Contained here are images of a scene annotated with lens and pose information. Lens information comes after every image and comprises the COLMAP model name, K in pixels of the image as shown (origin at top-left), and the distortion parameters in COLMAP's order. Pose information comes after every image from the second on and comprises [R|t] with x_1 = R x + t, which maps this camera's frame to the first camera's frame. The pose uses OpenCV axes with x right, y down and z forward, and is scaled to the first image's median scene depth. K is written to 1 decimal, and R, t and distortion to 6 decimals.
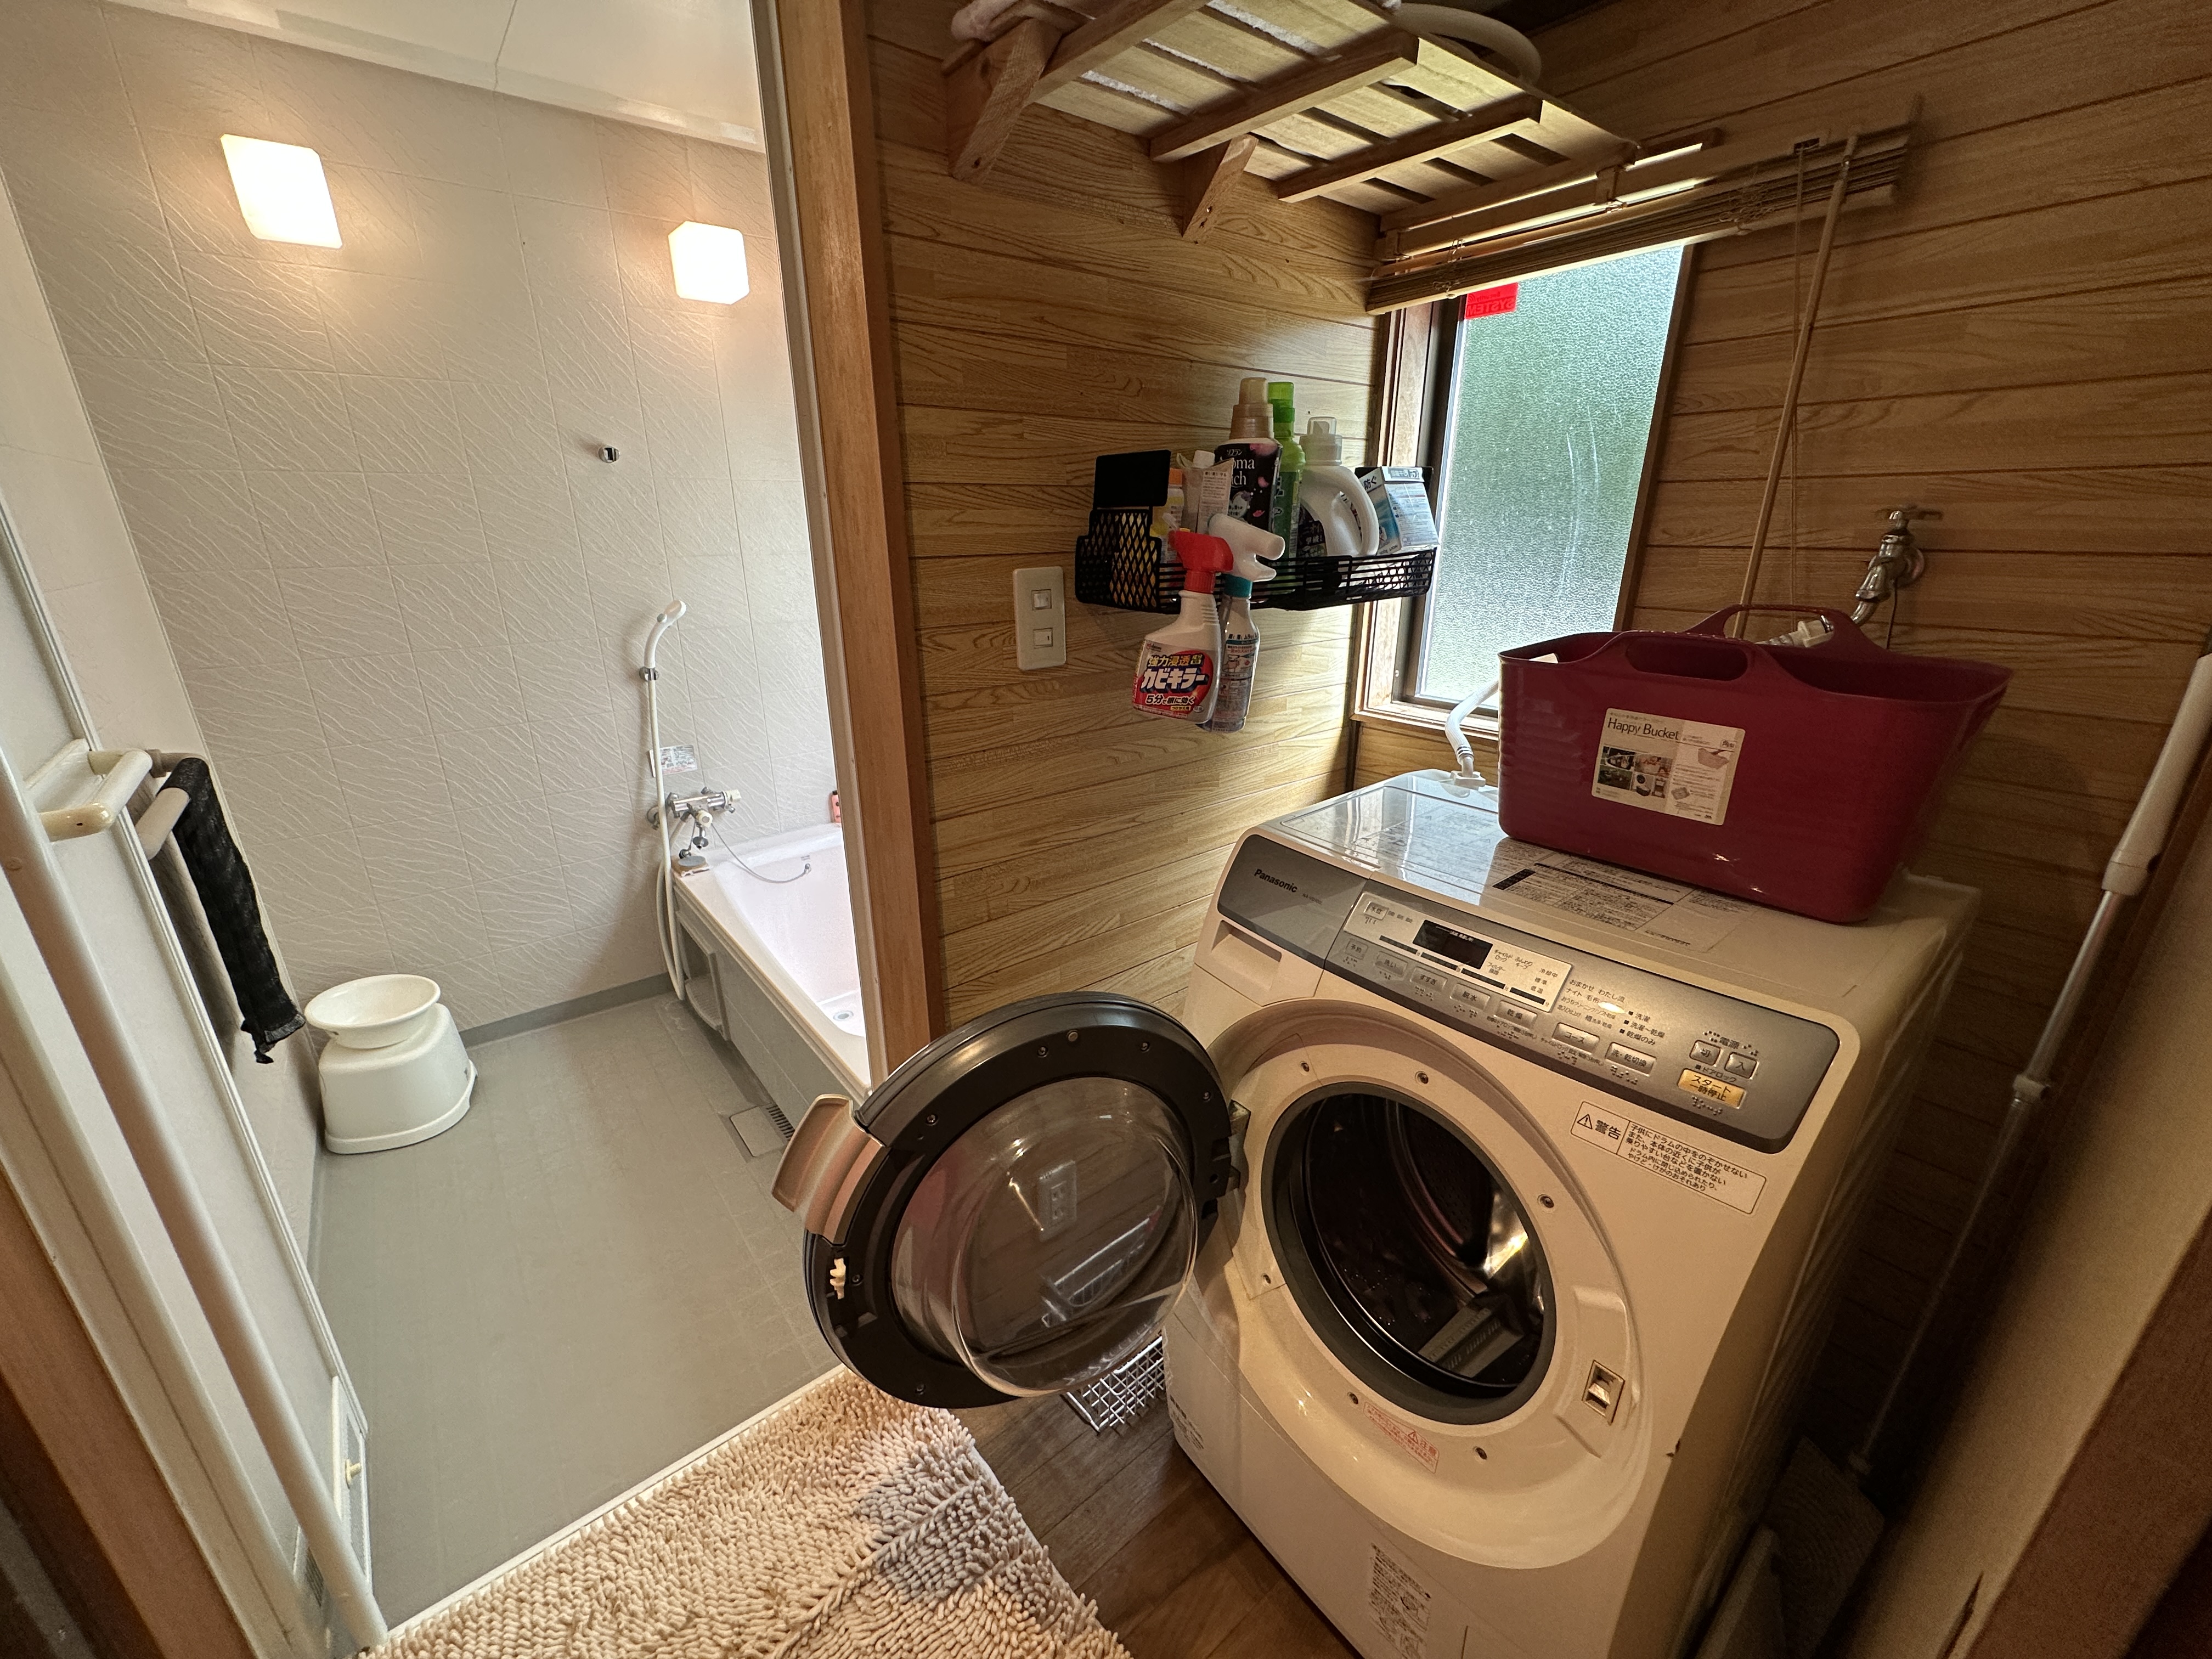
lens RADIAL K [[882.5, 0, 1104.0], [0, 882.5, 823.7], [0, 0, 1]] dist [-0.000013, 0.000060]
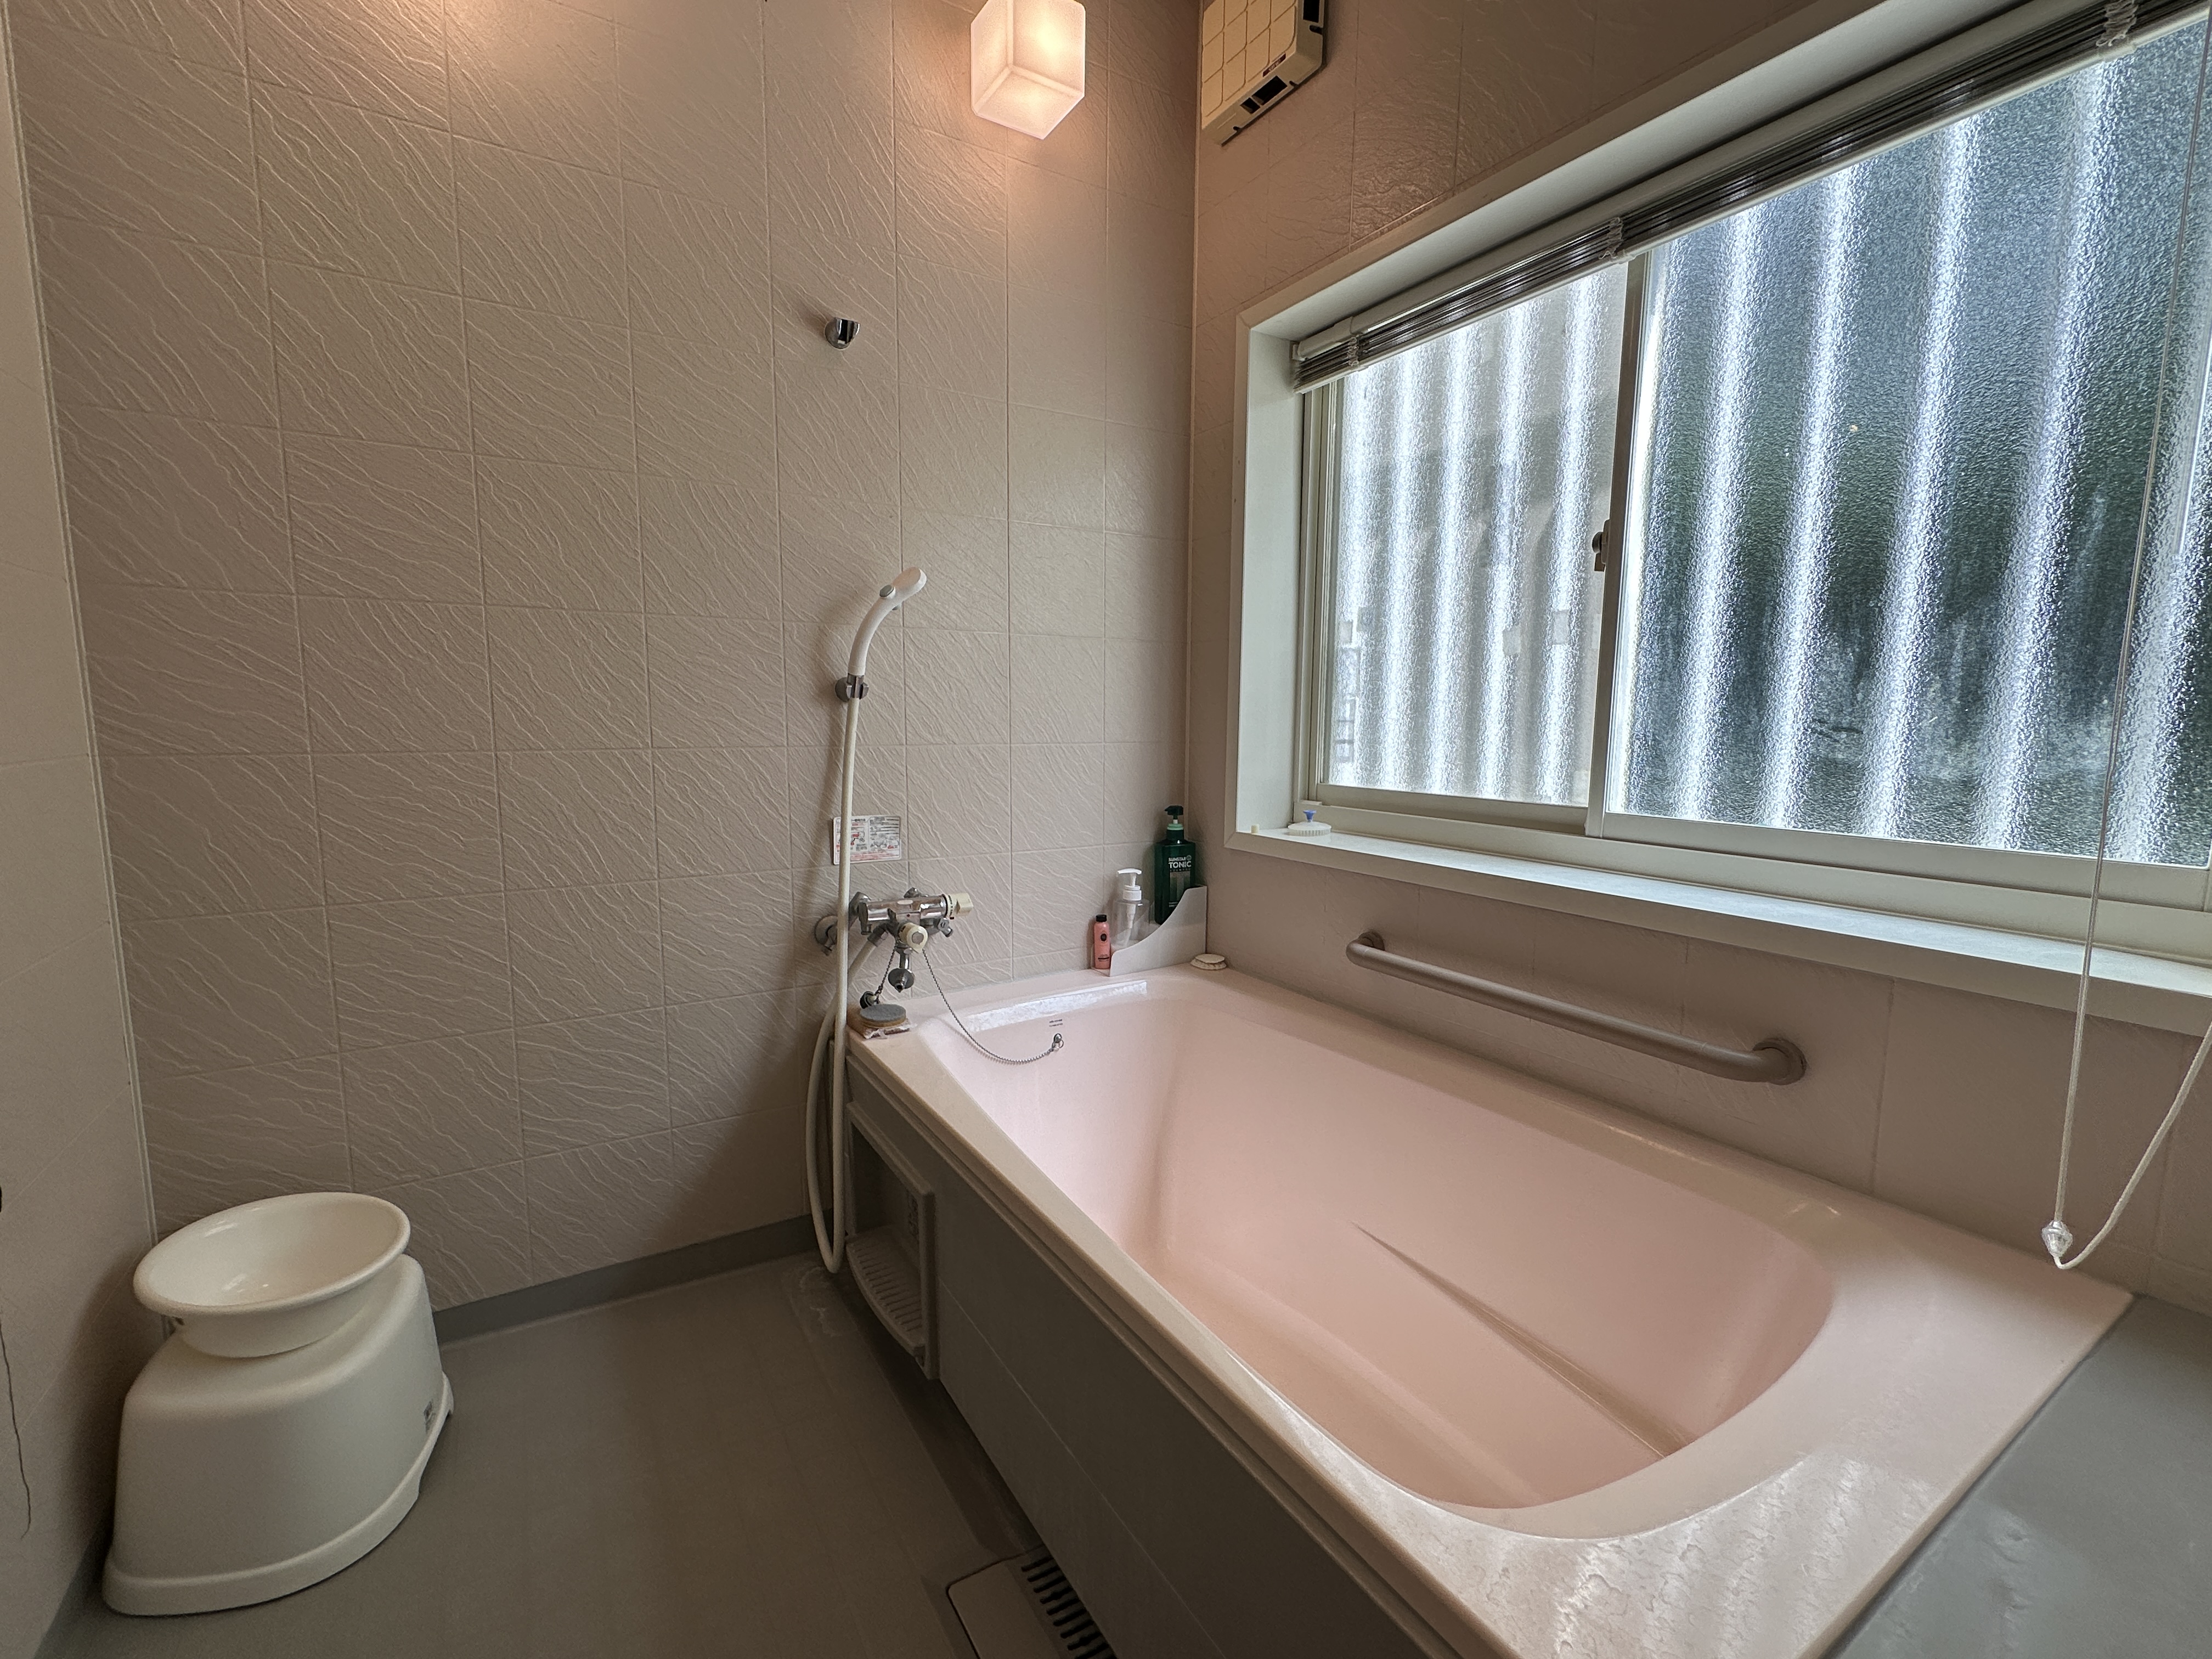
lens RADIAL K [[967.9, 0, 1100.8], [0, 967.9, 830.8], [0, 0, 1]] dist [0.003545, -0.000570]
pose [[0.994010, 0.035810, -0.103255, -0.271271], [-0.056291, 0.977589, -0.202859, 0.046733], [0.093677, 0.207456, 0.973749, 0.389853]]
